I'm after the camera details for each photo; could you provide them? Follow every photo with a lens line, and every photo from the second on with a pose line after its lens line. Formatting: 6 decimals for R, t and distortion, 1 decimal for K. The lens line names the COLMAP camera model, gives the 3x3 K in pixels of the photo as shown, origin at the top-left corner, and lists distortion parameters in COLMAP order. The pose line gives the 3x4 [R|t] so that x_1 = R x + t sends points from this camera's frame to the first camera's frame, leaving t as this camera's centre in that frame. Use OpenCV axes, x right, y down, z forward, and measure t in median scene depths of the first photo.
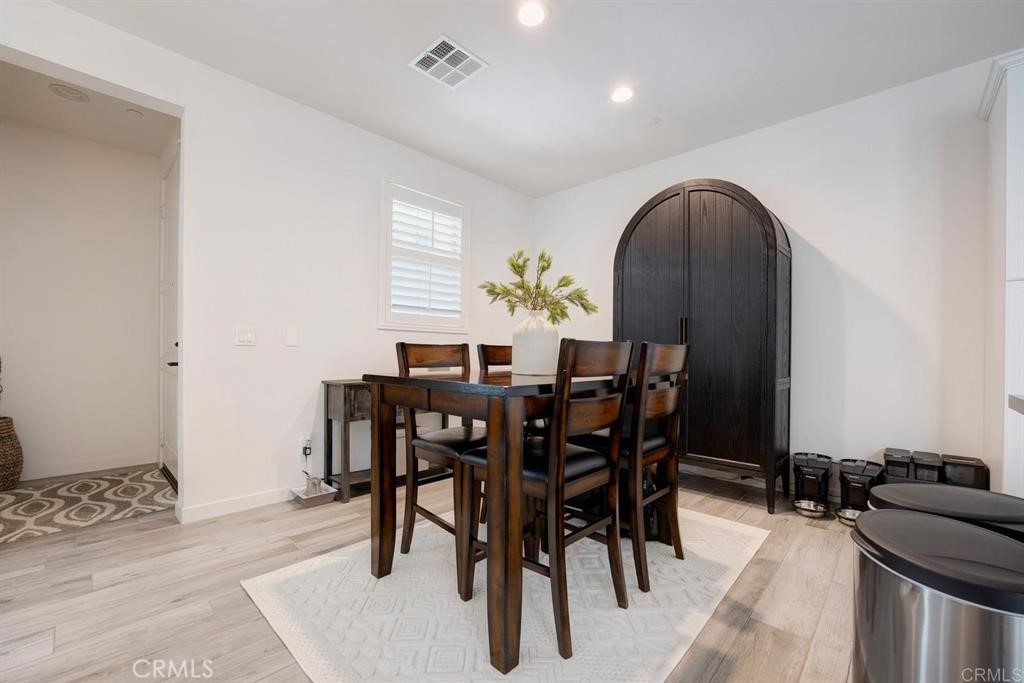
lens RADIAL K [[418.1, 0, 514.3], [0, 418.1, 349.9], [0, 0, 1]] dist [-0.003886, 0.000209]
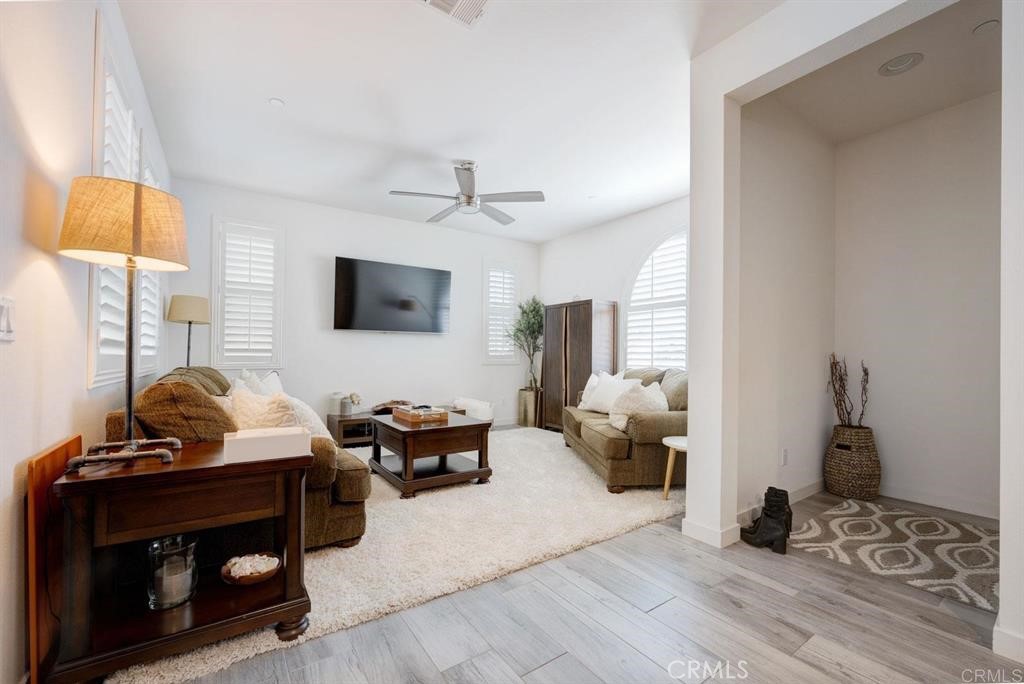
lens RADIAL K [[418.1, 0, 515.1], [0, 418.1, 352.2], [0, 0, 1]] dist [-0.003886, 0.000209]
pose [[-0.208189, -0.009025, -0.978047, -0.049323], [-0.002911, 0.999959, -0.008607, -0.013037], [0.978084, 0.001055, -0.208207, 0.426267]]
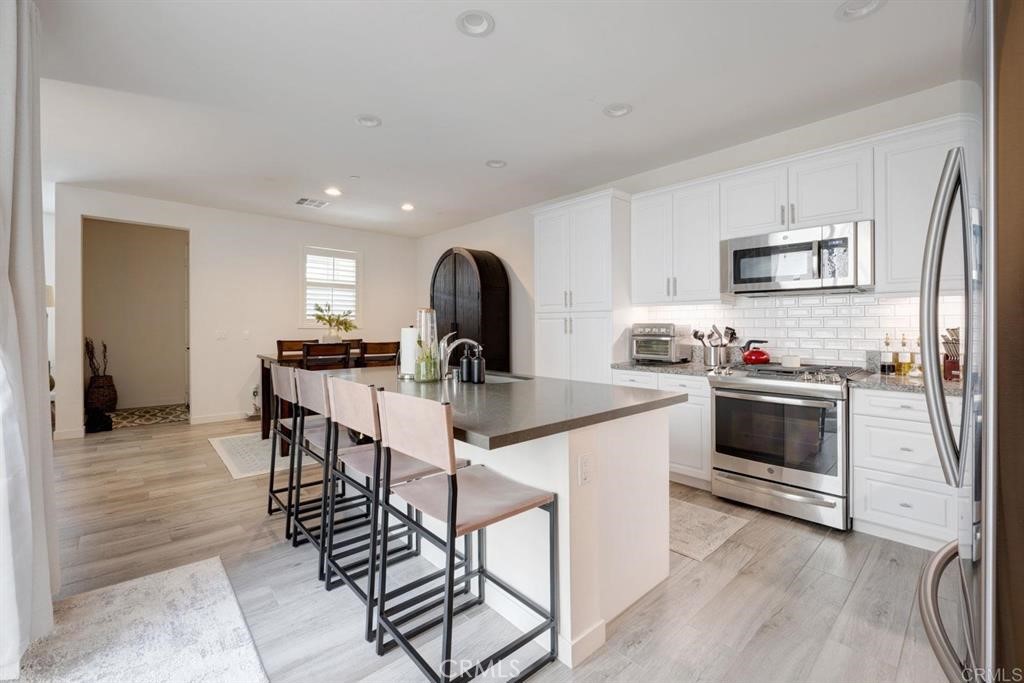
lens RADIAL K [[418.1, 0, 511.4], [0, 418.1, 332.6], [0, 0, 1]] dist [-0.003886, 0.000209]
pose [[0.997166, -0.003125, -0.075162, 0.956613], [0.004223, 0.999887, 0.014453, -0.072191], [0.075108, -0.014729, 0.997067, -0.952803]]
